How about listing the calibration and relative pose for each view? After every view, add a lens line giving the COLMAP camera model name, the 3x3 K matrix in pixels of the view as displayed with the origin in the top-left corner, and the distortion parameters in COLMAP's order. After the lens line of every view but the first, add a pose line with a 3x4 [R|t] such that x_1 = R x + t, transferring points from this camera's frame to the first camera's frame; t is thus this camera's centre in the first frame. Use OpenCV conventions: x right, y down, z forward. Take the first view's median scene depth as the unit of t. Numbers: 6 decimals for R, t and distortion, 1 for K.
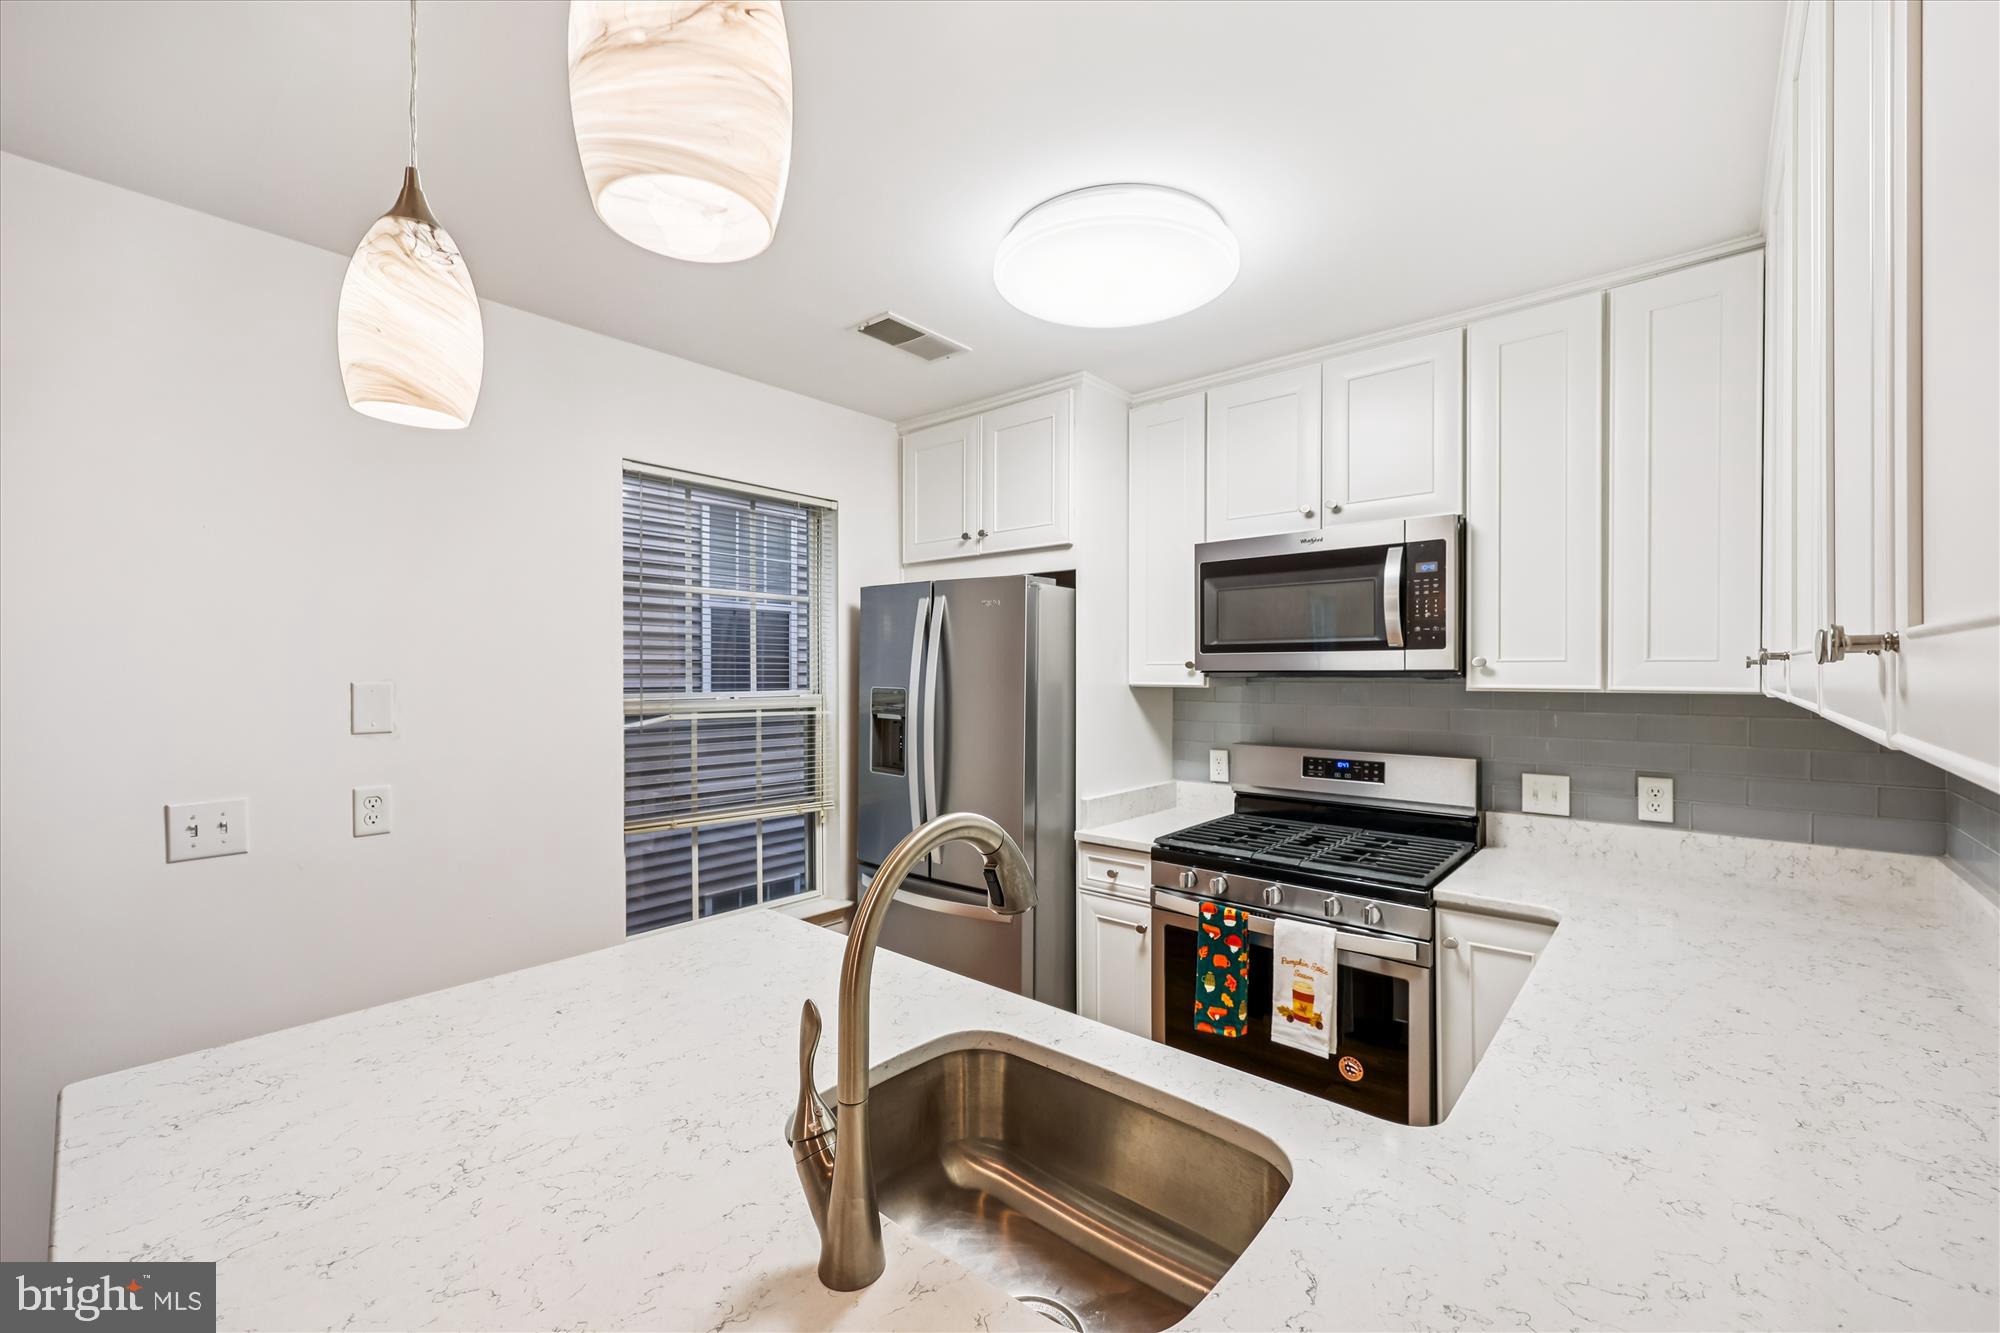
lens RADIAL K [[816.2, 0, 1012.8], [0, 816.2, 663.1], [0, 0, 1]] dist [-0.001518, -0.000134]
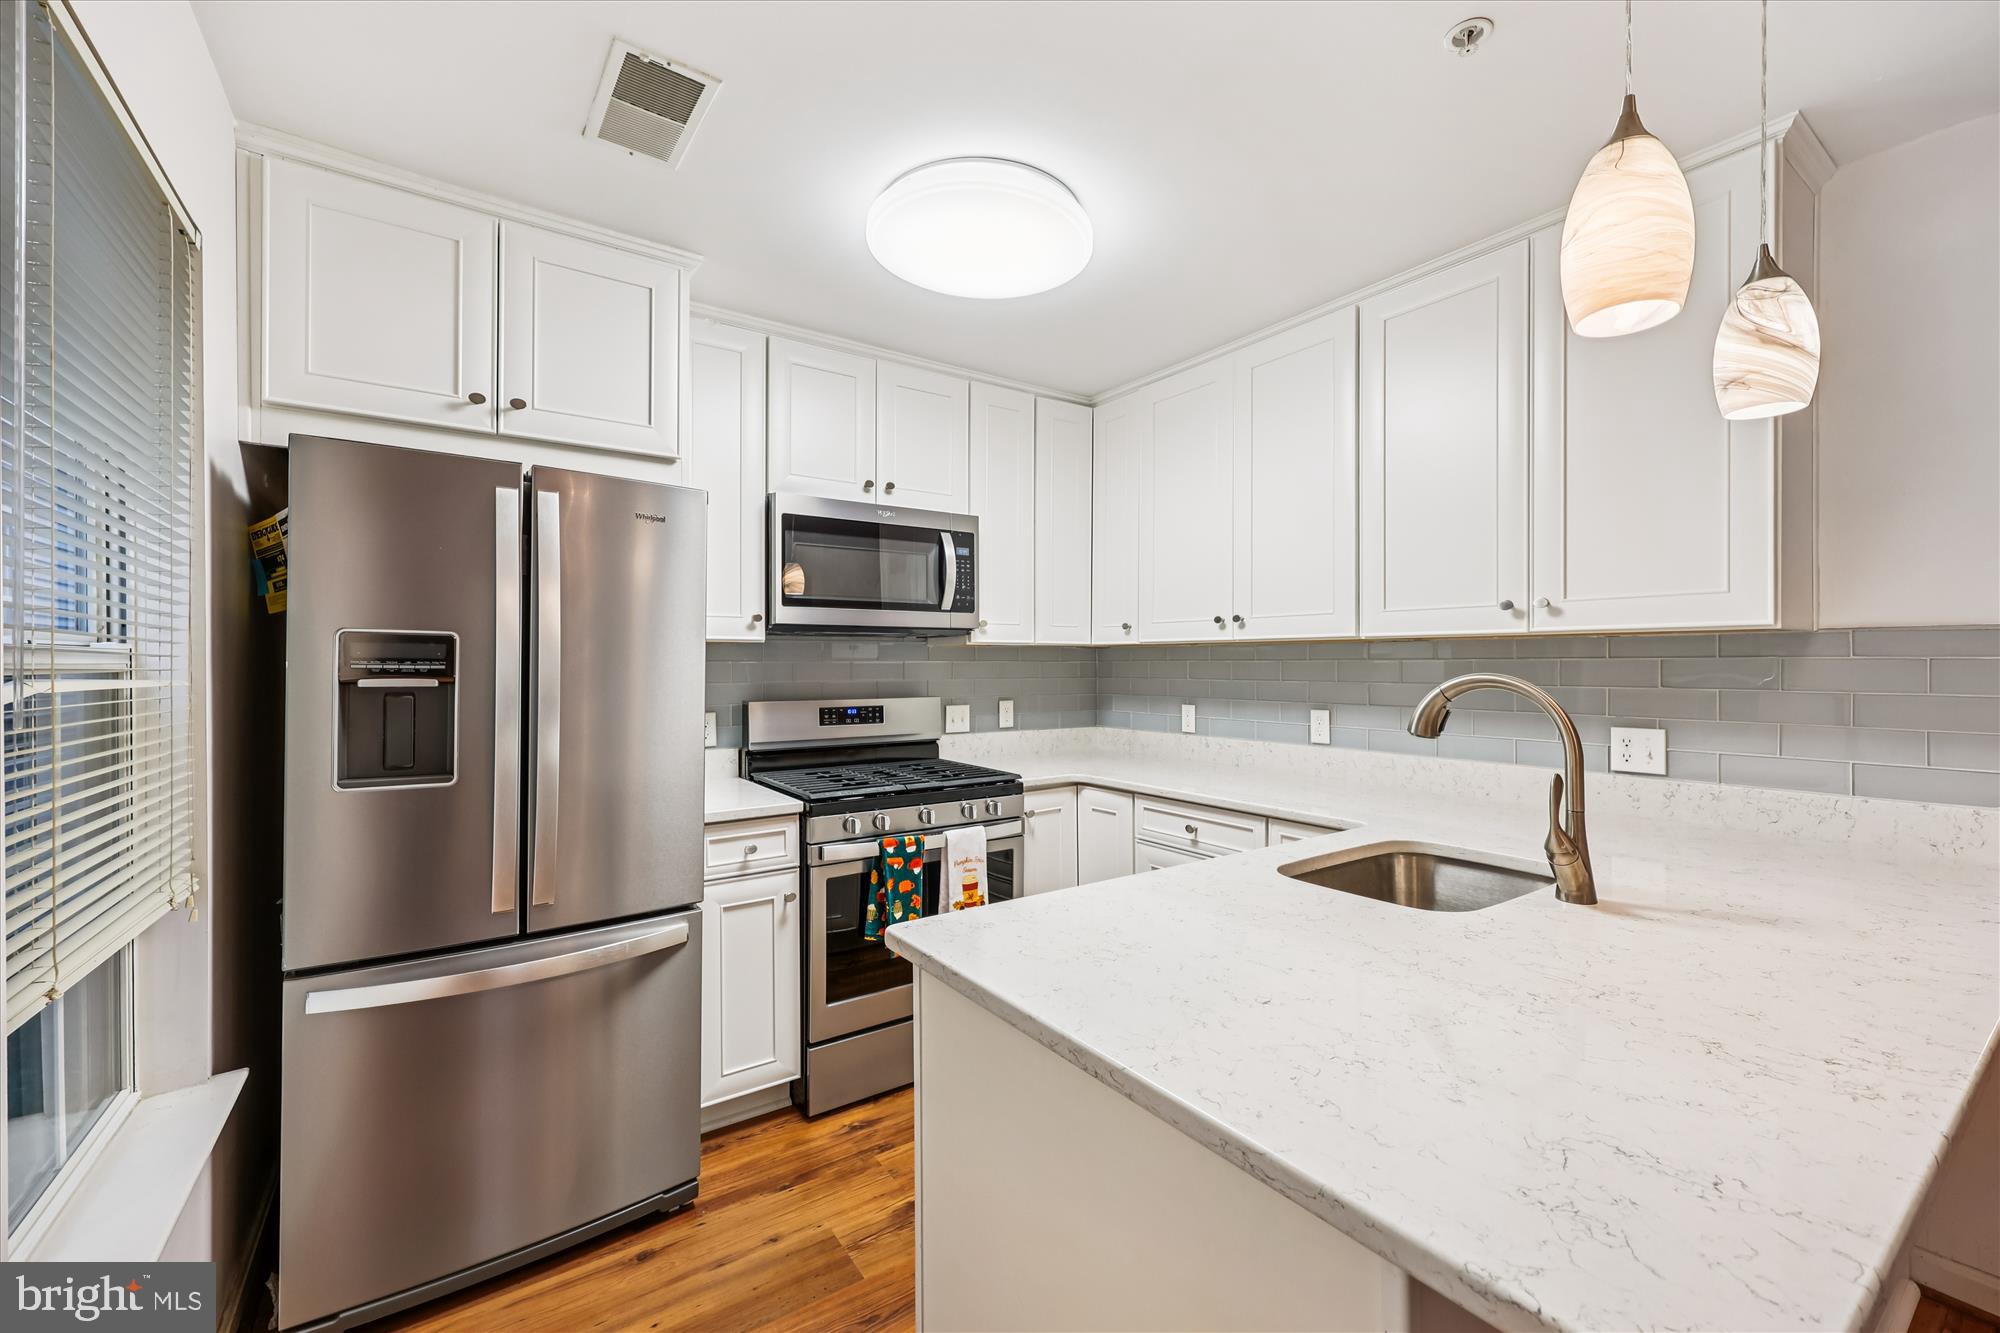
lens RADIAL K [[816.2, 0, 1012.8], [0, 816.2, 663.1], [0, 0, 1]] dist [-0.001518, -0.000134]
pose [[0.239127, -0.000566, 0.970988, -0.707647], [-0.005080, 0.999985, 0.001834, 0.057451], [-0.970975, -0.005371, 0.239120, 0.547768]]
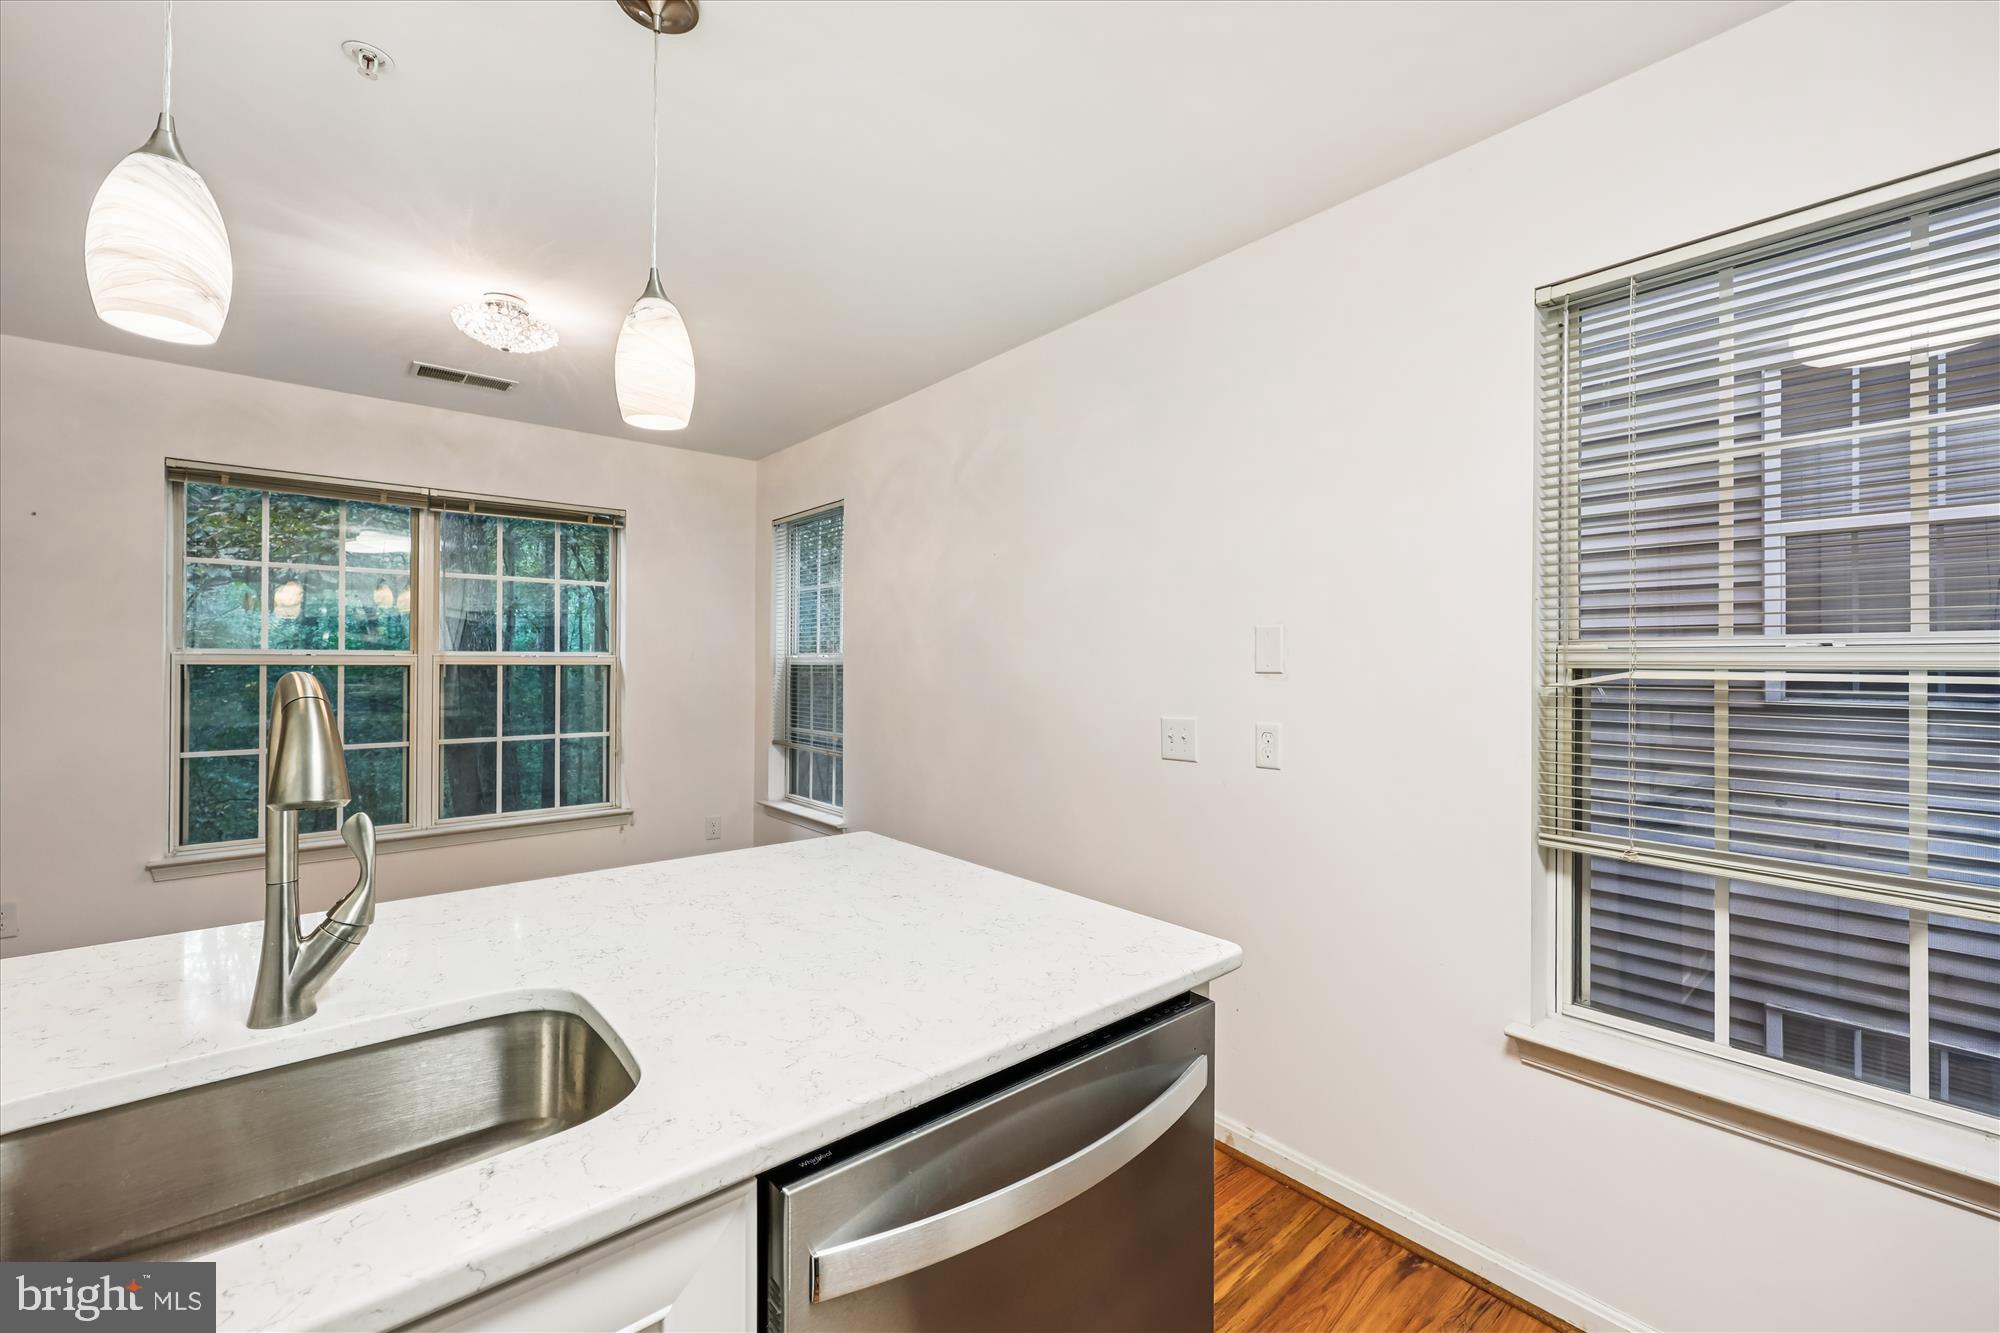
lens RADIAL K [[816.2, 0, 1012.8], [0, 816.2, 663.1], [0, 0, 1]] dist [-0.001518, -0.000134]
pose [[-0.146057, -0.002749, -0.989272, 0.264044], [0.005437, 0.999979, -0.003582, 0.062726], [0.989261, -0.005902, -0.146039, 0.687937]]
